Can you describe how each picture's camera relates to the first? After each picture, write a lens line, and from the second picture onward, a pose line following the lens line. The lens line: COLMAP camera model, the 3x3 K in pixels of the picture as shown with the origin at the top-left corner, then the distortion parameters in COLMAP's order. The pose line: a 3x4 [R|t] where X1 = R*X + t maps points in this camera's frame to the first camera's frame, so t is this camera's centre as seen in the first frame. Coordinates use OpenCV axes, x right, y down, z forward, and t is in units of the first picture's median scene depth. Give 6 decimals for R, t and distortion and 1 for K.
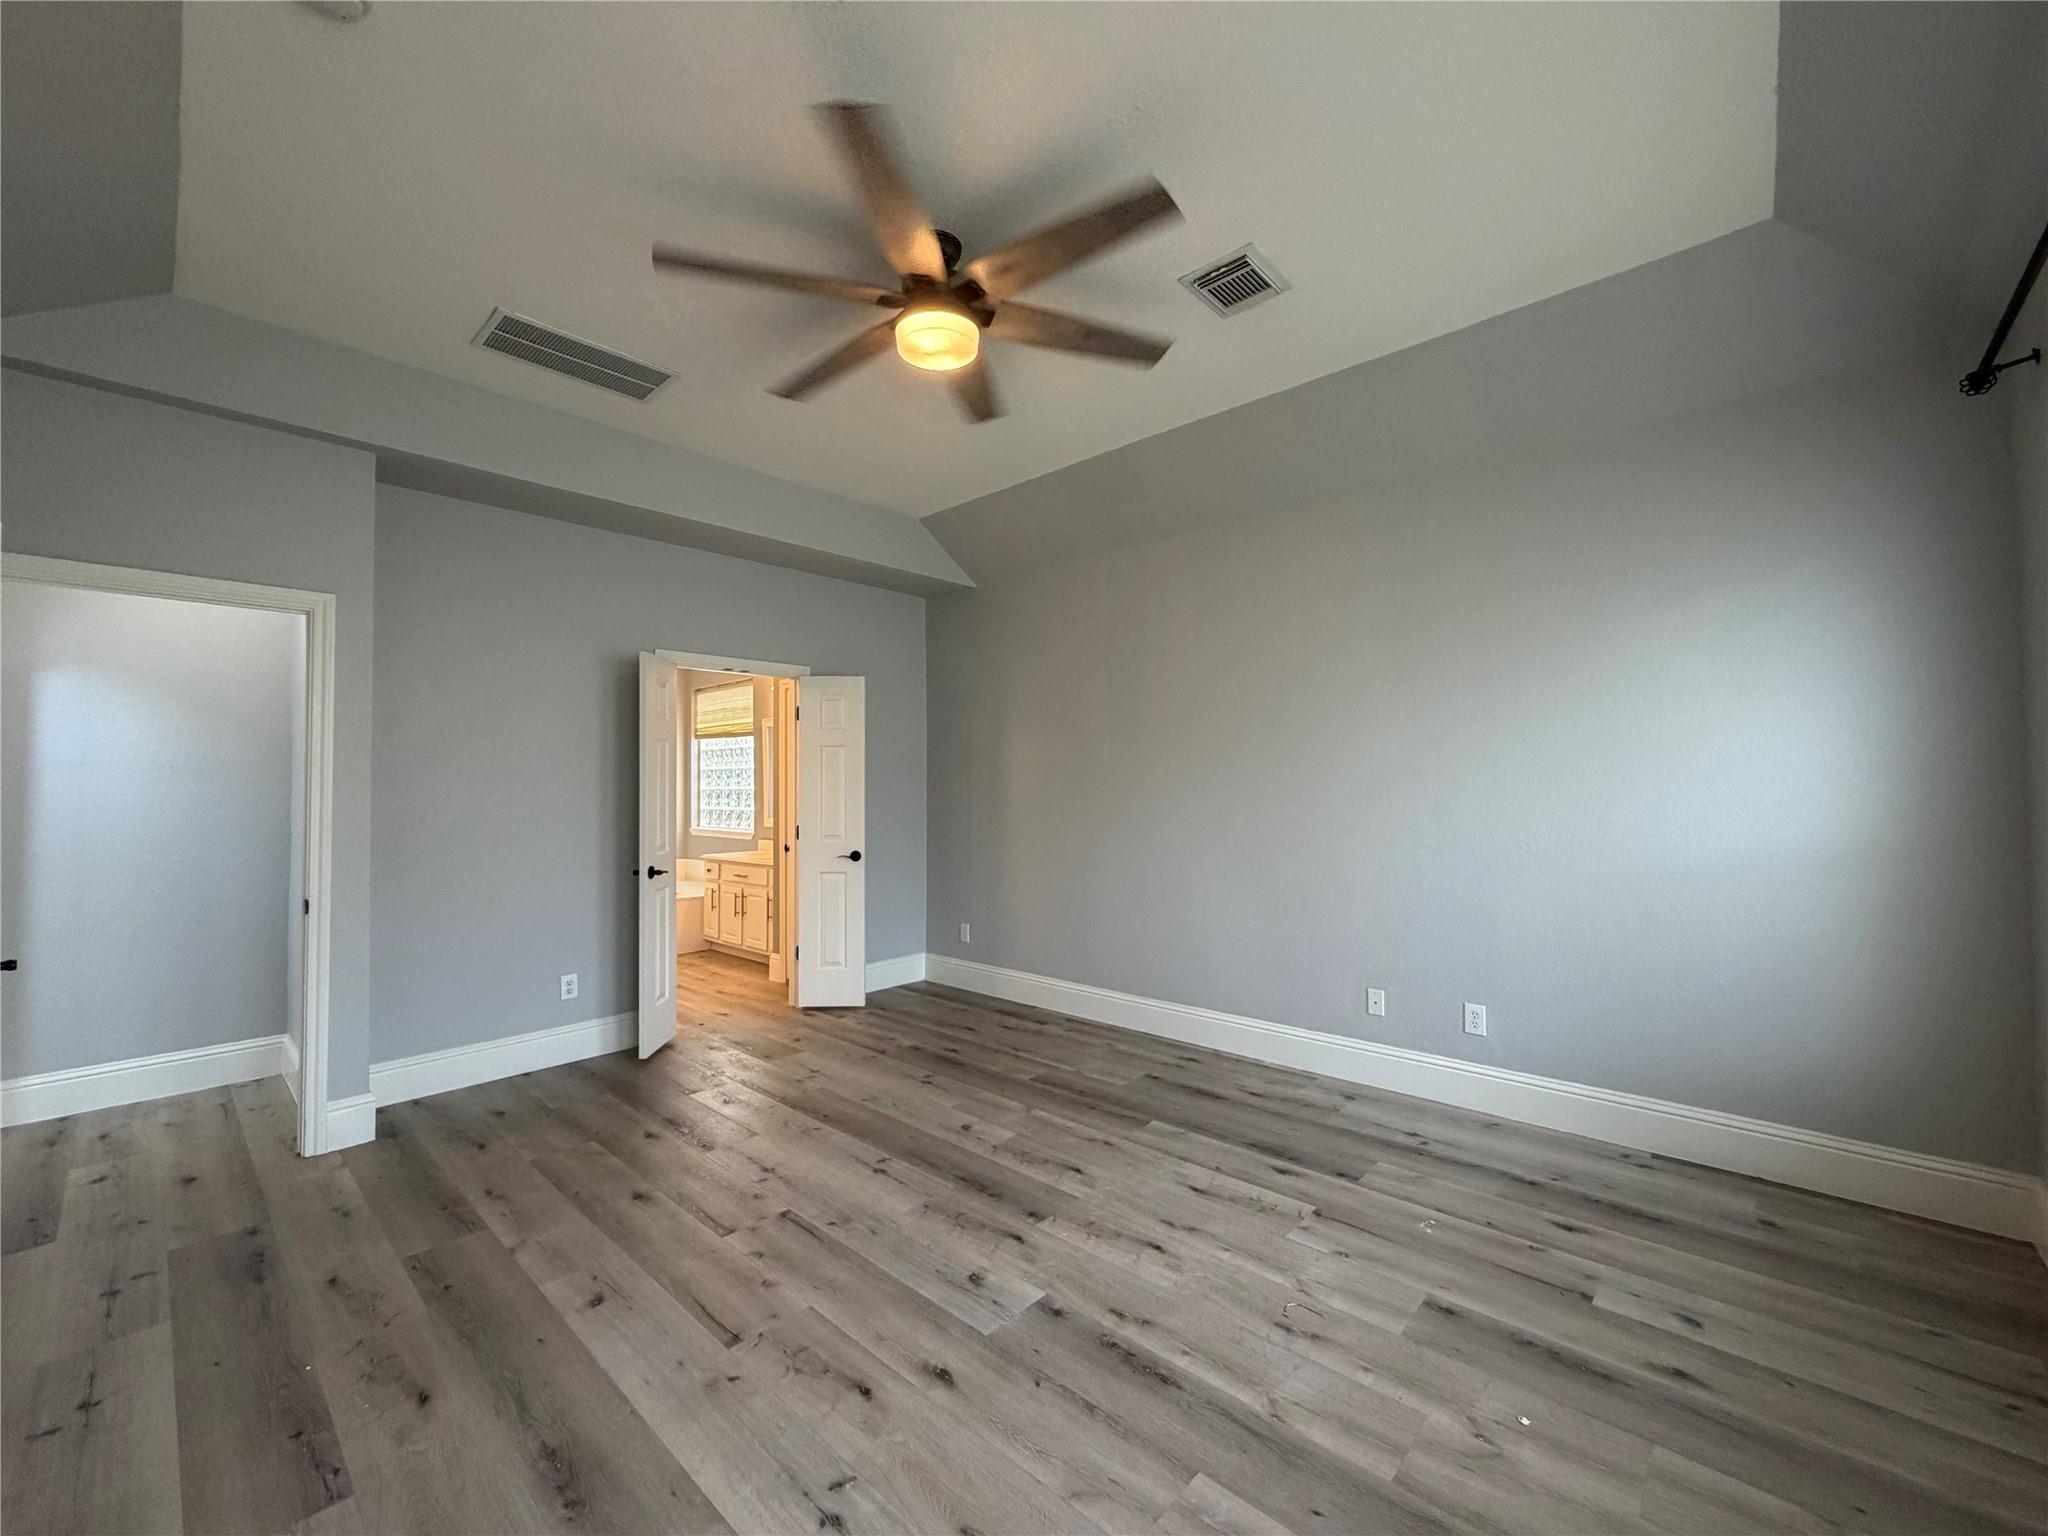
lens RADIAL K [[812.9, 0, 1024.0], [0, 812.9, 768.0], [0, 0, 1]] dist [0.001887, -0.000490]
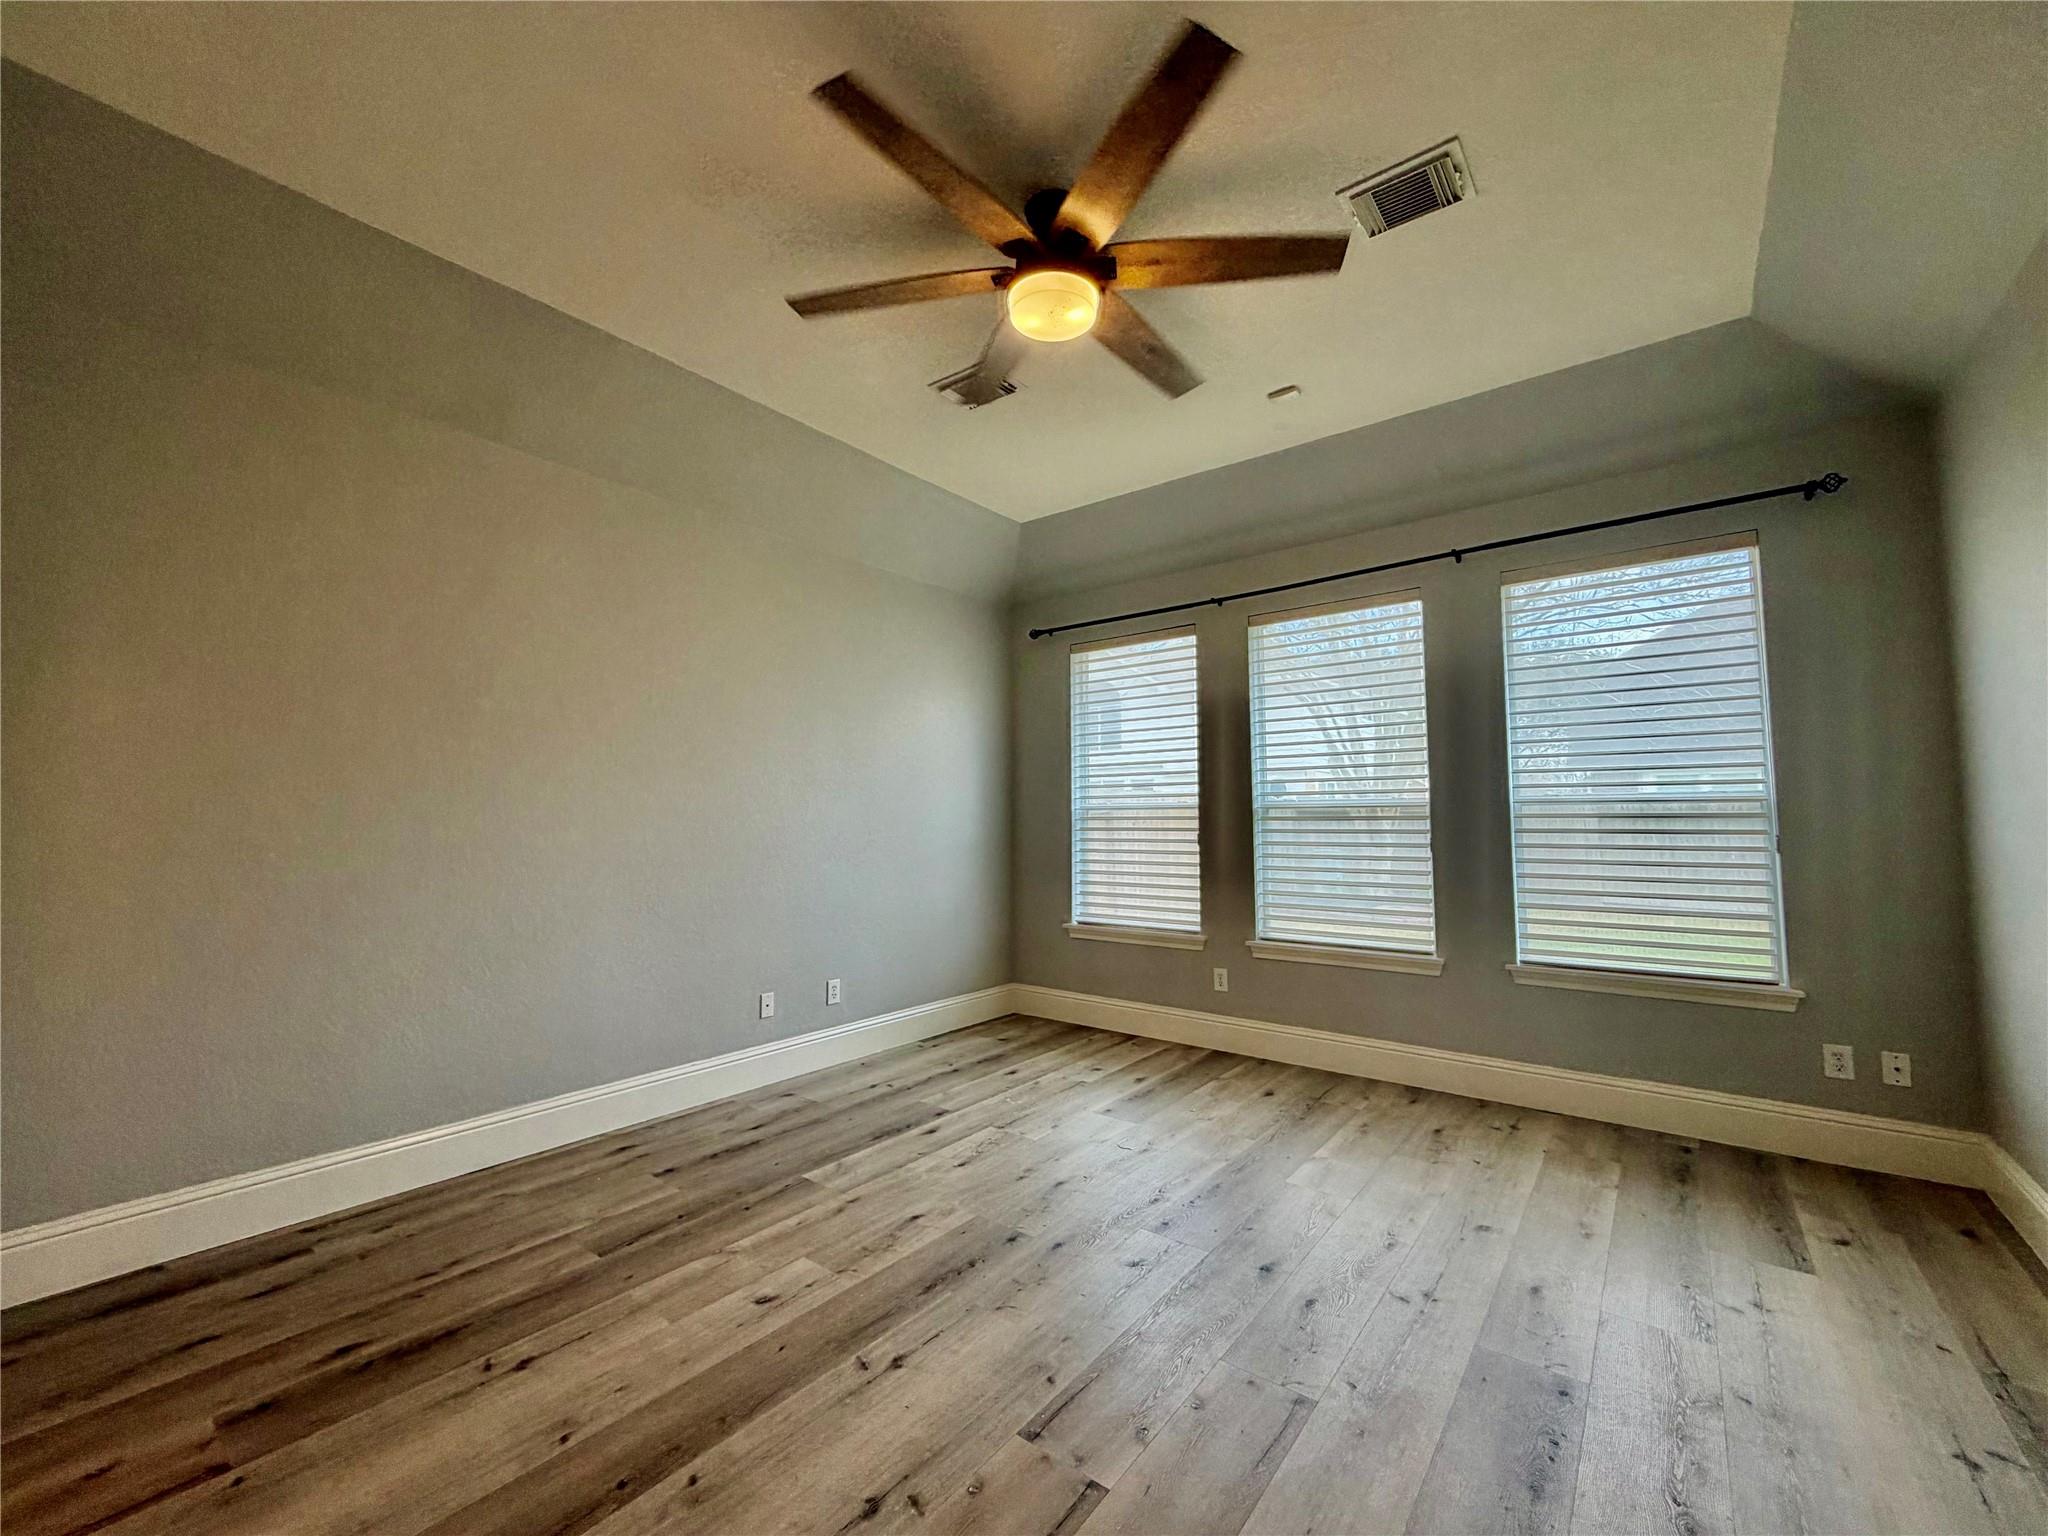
lens RADIAL K [[818.7, 0, 1024.0], [0, 818.7, 768.0], [0, 0, 1]] dist [0.000565, 0.000504]
pose [[-0.078754, 0.075027, 0.994067, -0.771618], [-0.020692, 0.996826, -0.076875, 0.060748], [-0.996679, -0.026623, -0.076952, 0.849366]]
